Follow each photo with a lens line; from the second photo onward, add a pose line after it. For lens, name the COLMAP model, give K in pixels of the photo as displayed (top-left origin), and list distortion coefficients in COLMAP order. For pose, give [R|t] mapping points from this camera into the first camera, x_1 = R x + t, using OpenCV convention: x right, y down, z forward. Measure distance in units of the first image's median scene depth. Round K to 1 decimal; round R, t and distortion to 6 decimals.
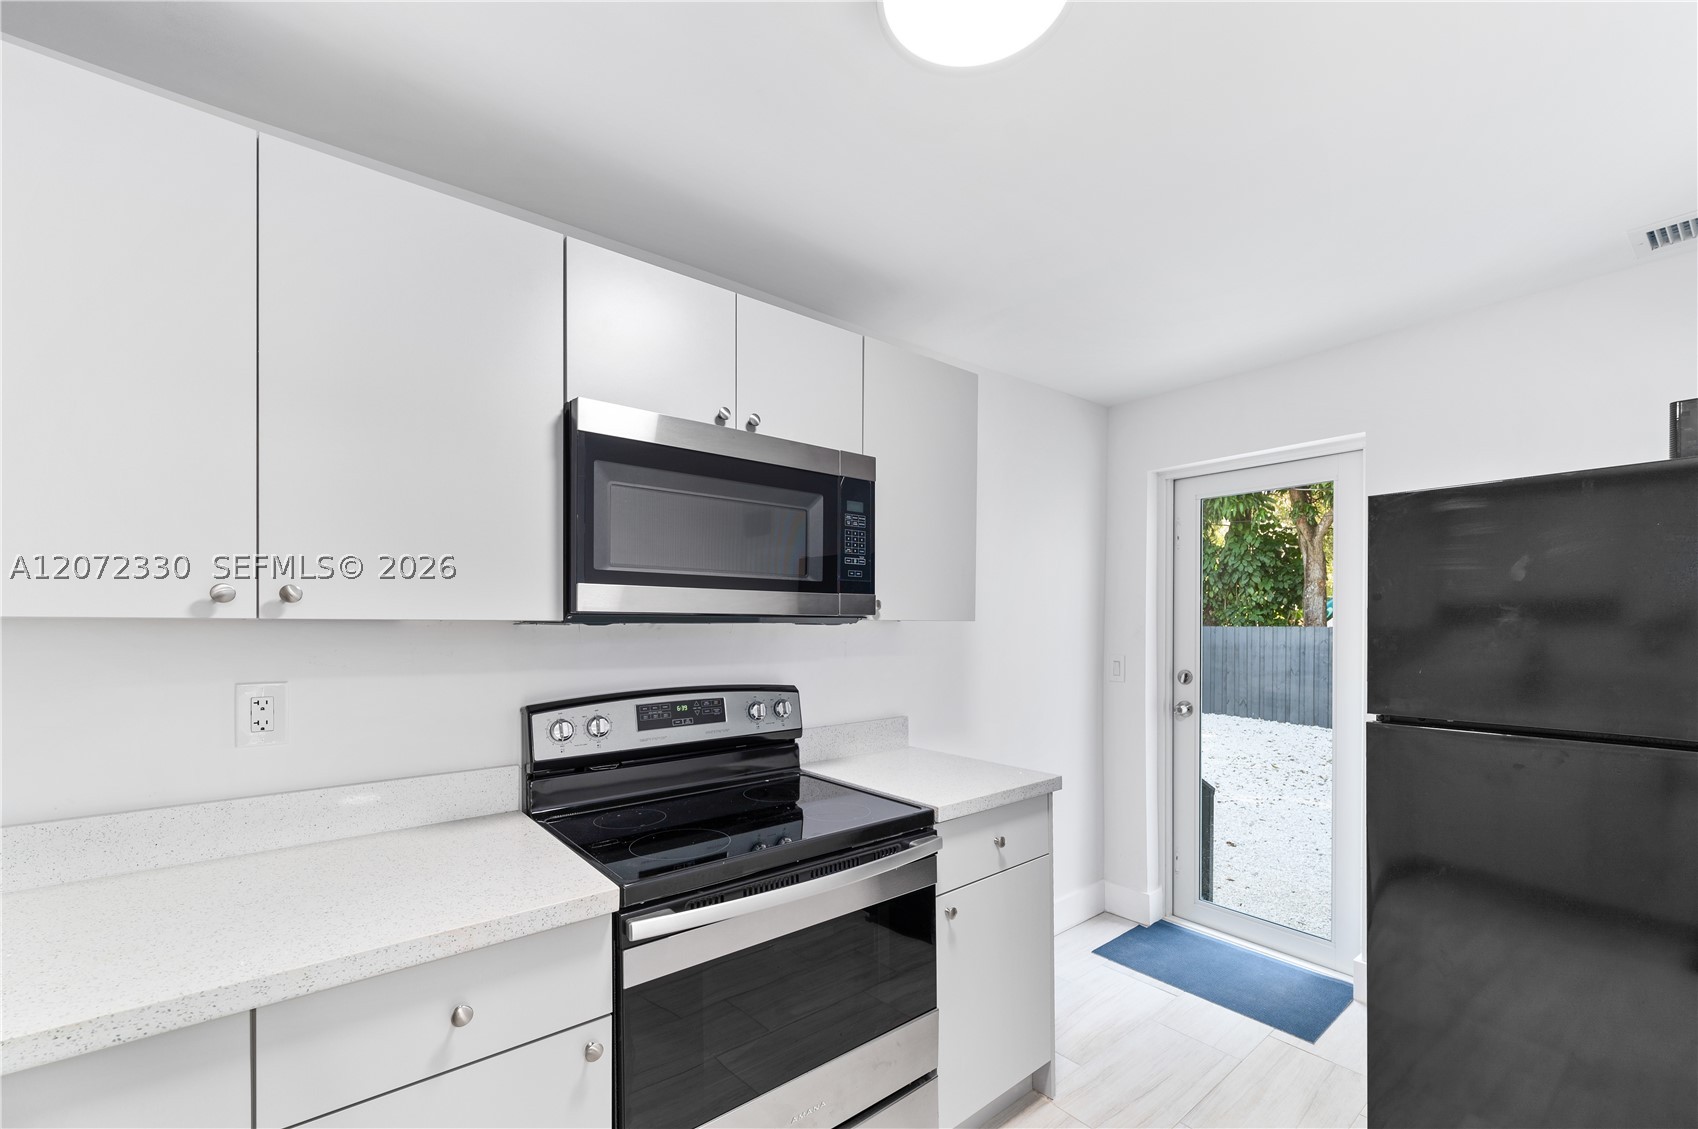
lens RADIAL K [[698.5, 0, 841.8], [0, 698.5, 608.9], [0, 0, 1]] dist [0.003822, 0.000515]
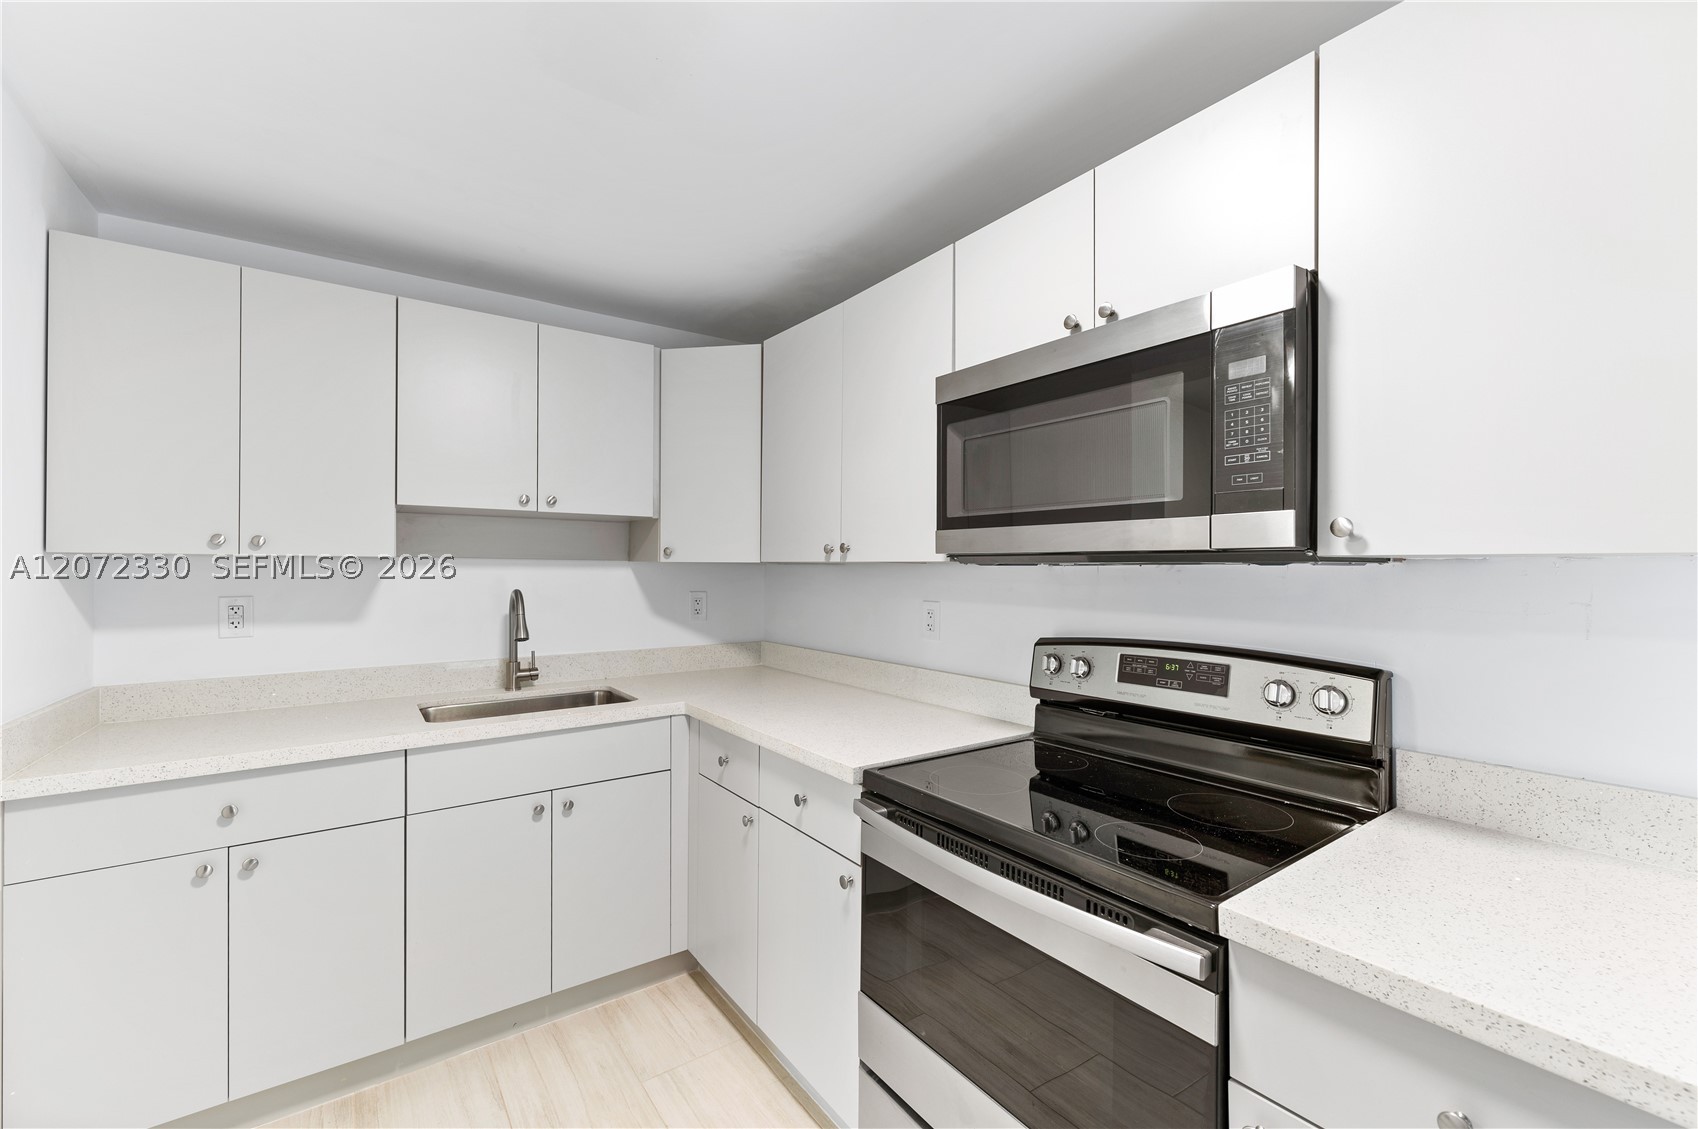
lens RADIAL K [[698.5, 0, 852.9], [0, 698.5, 567.0], [0, 0, 1]] dist [0.003822, 0.000515]
pose [[-0.015314, -0.005308, -0.999869, 0.622260], [0.008787, 0.999947, -0.005443, 0.025953], [0.999844, -0.008869, -0.015266, 0.659532]]
